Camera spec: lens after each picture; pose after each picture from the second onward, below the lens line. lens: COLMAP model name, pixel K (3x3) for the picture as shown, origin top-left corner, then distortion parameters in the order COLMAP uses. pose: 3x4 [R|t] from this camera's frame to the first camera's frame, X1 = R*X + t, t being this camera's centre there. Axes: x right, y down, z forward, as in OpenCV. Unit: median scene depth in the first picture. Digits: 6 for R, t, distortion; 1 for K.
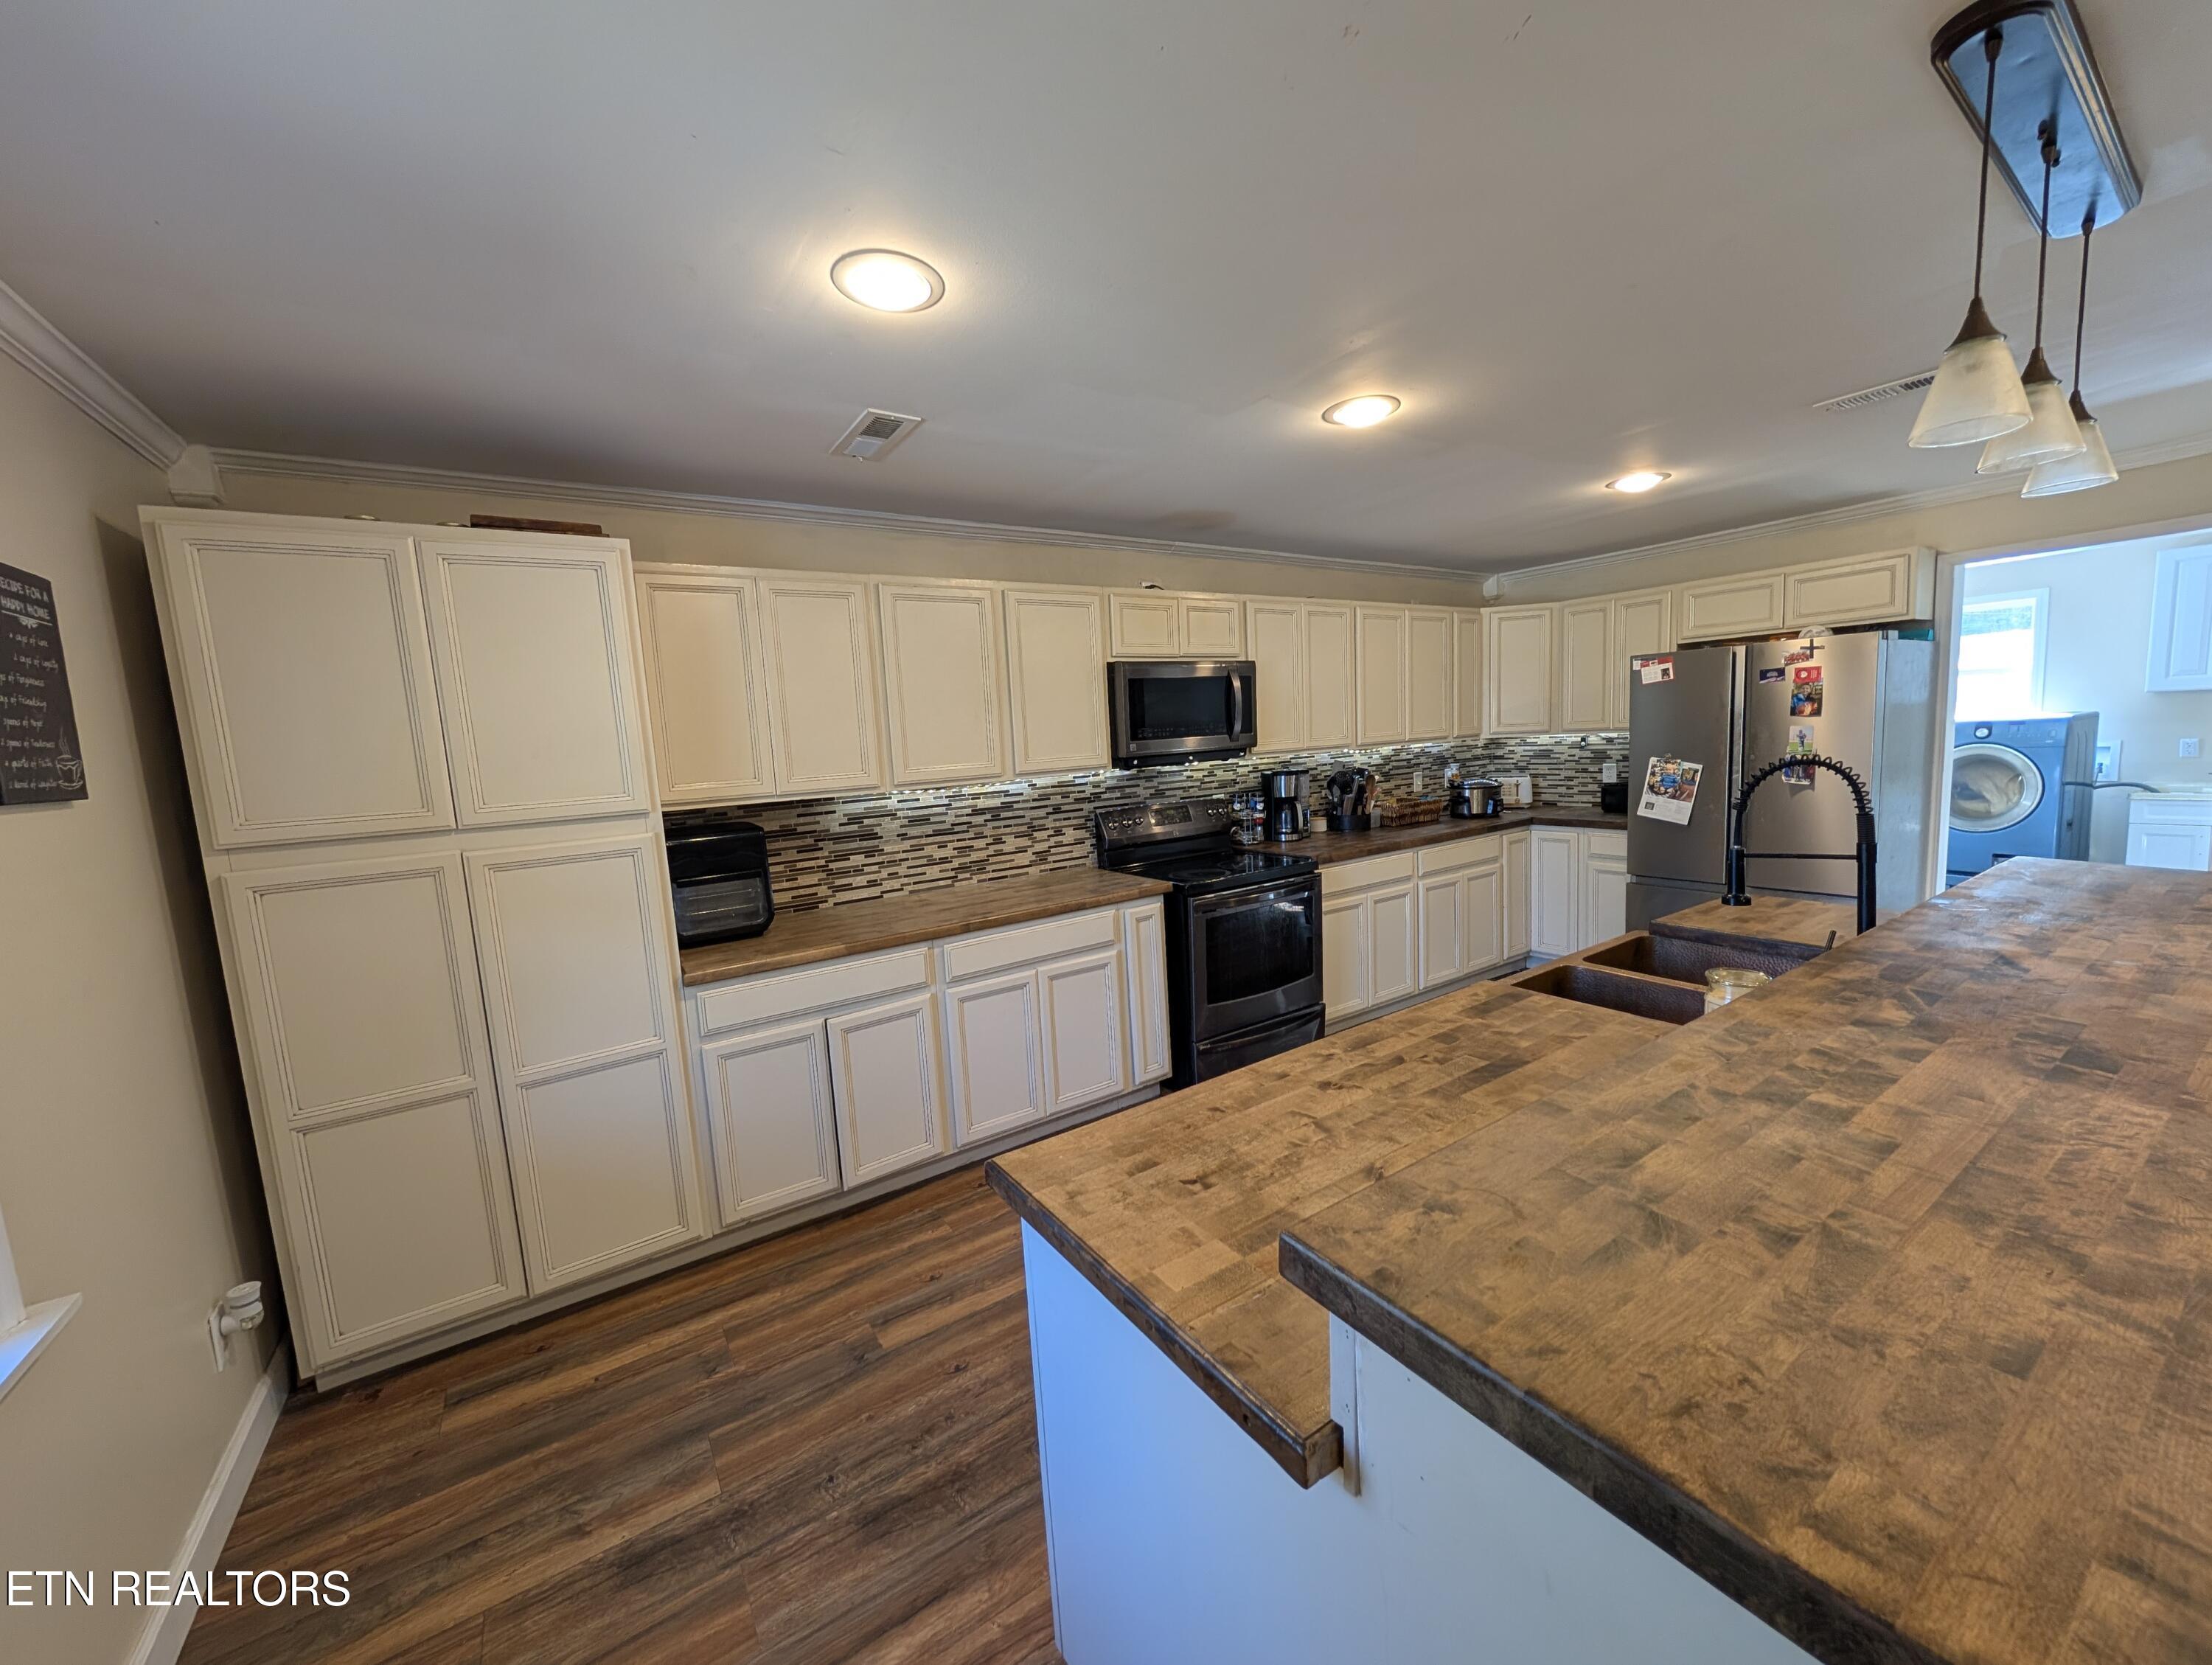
lens RADIAL K [[845.3, 0, 1107.6], [0, 845.3, 837.1], [0, 0, 1]] dist [-0.003874, 0.000460]
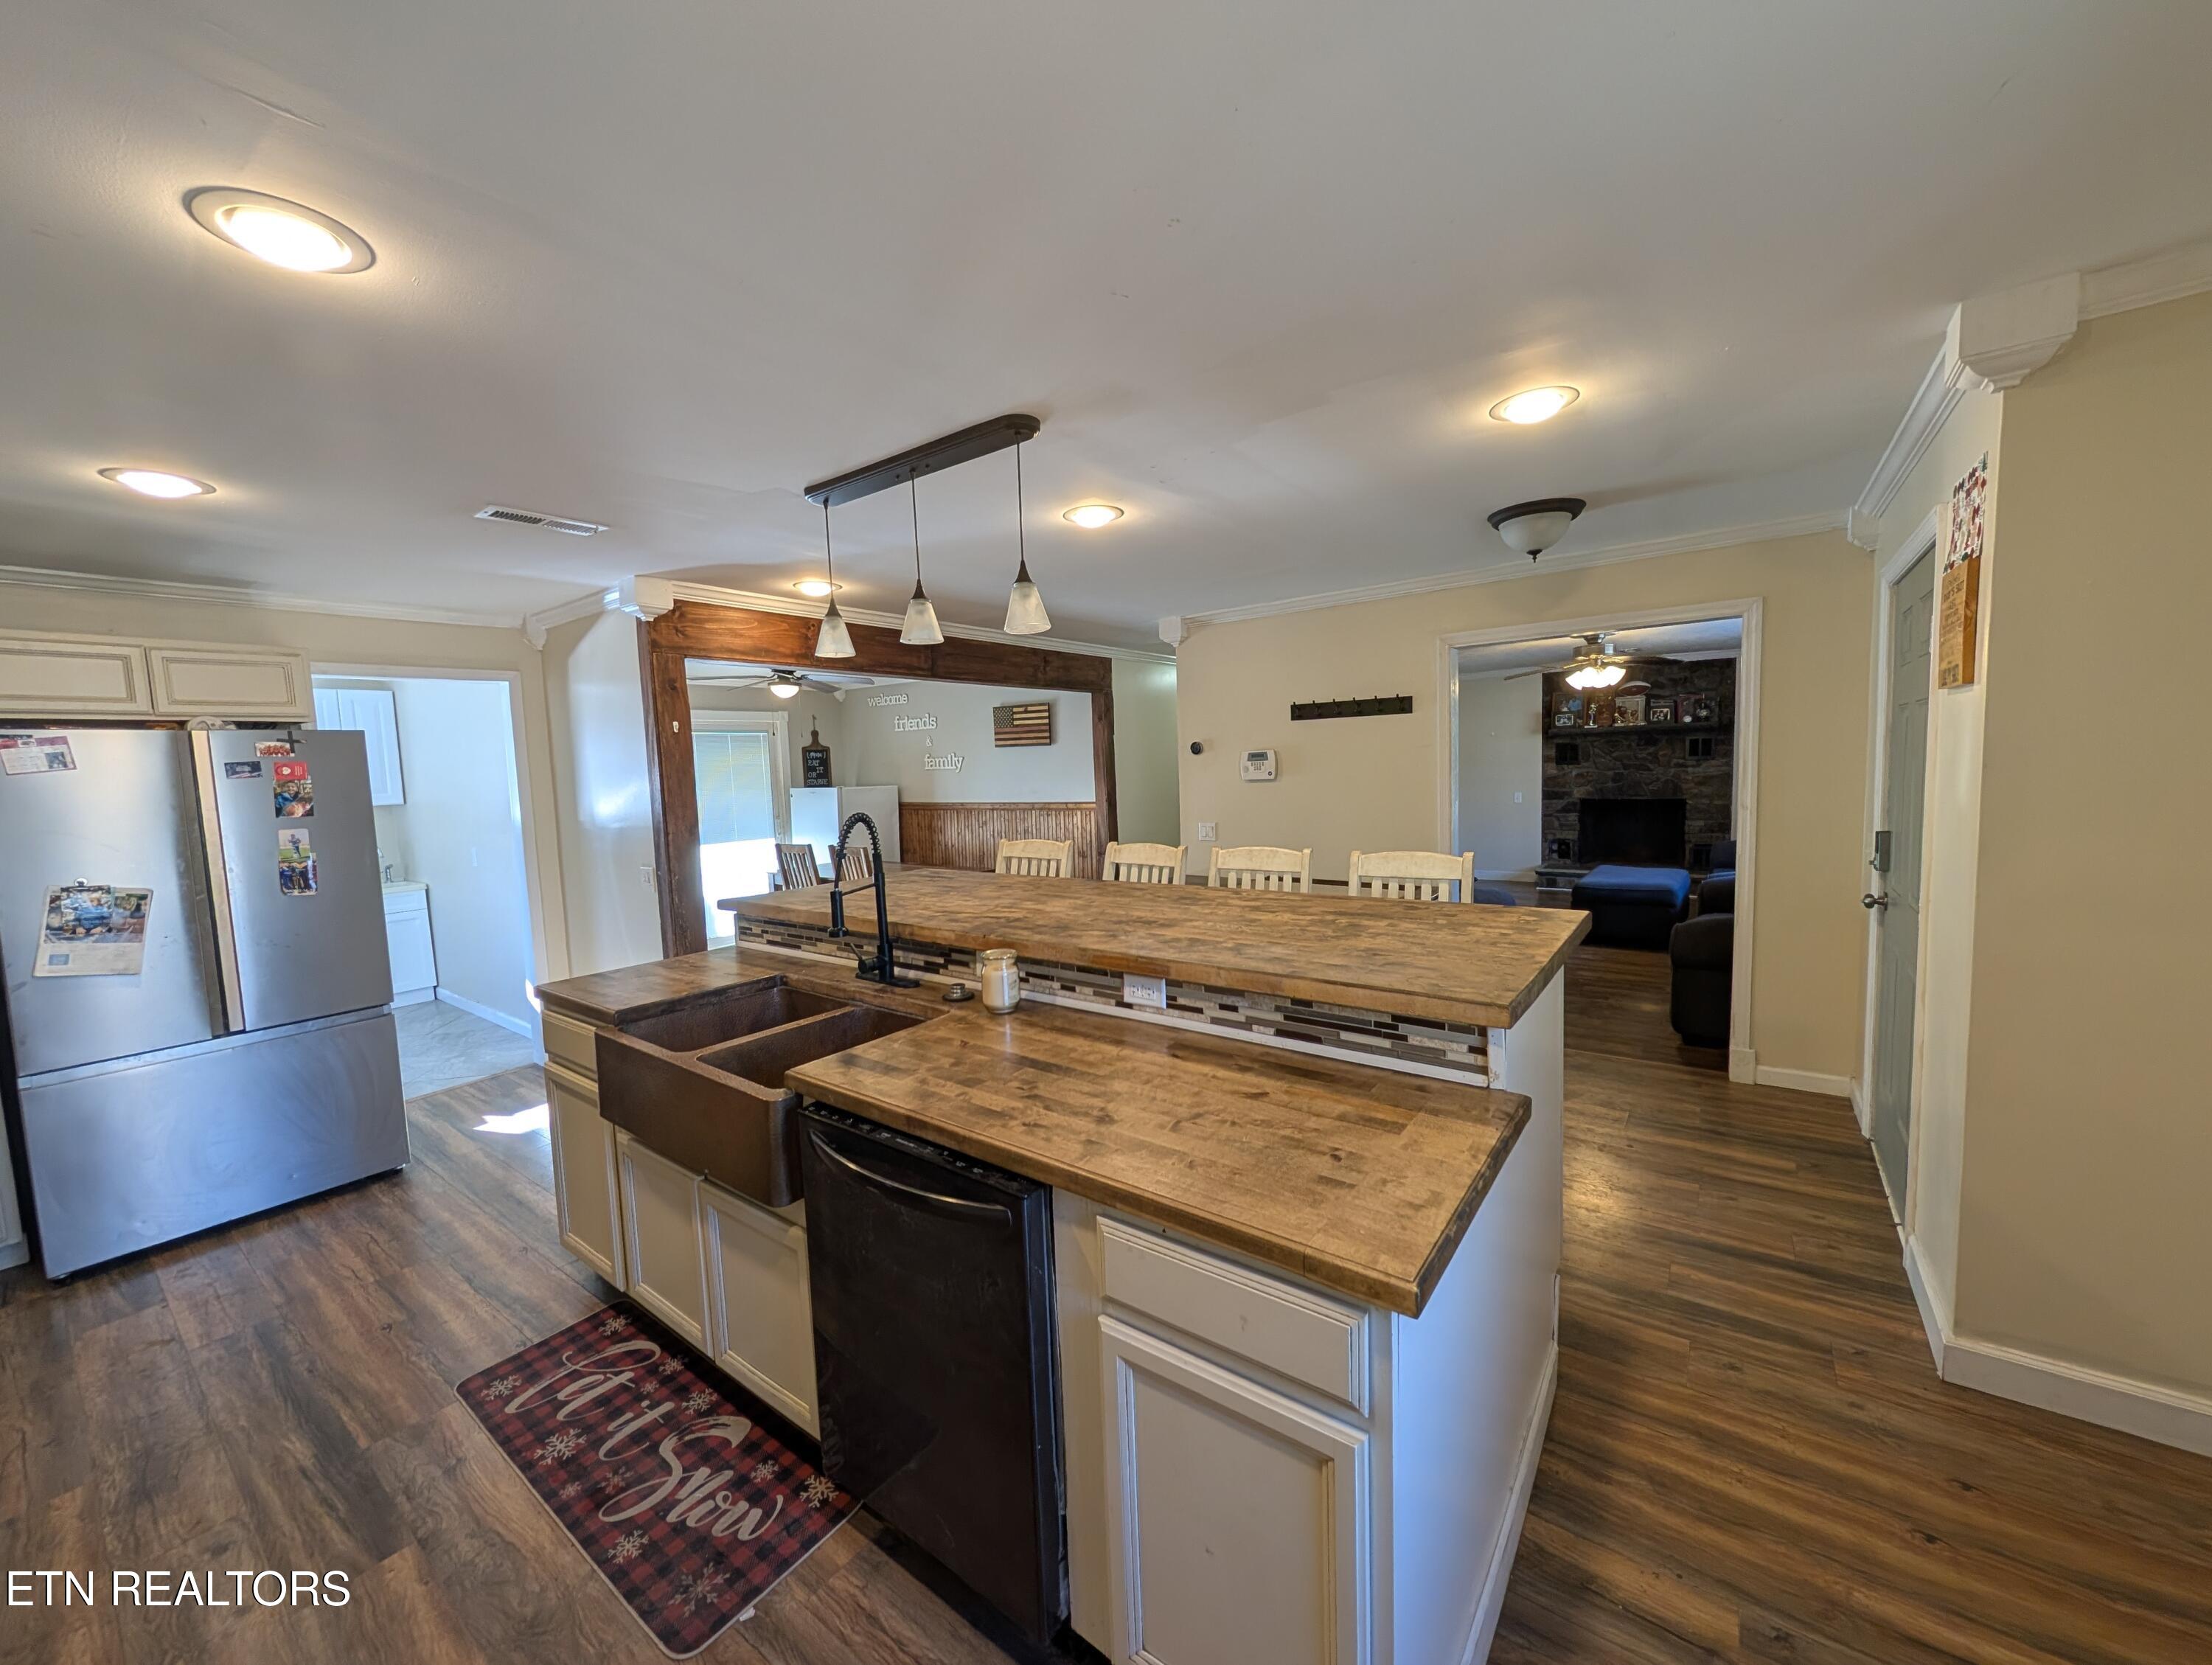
lens RADIAL K [[845.3, 0, 1098.6], [0, 845.3, 830.4], [0, 0, 1]] dist [-0.003874, 0.000460]
pose [[-0.322812, -0.015572, 0.946335, -0.279636], [0.177604, 0.981106, 0.076728, -0.050419], [-0.929650, 0.192841, -0.313947, 0.515761]]
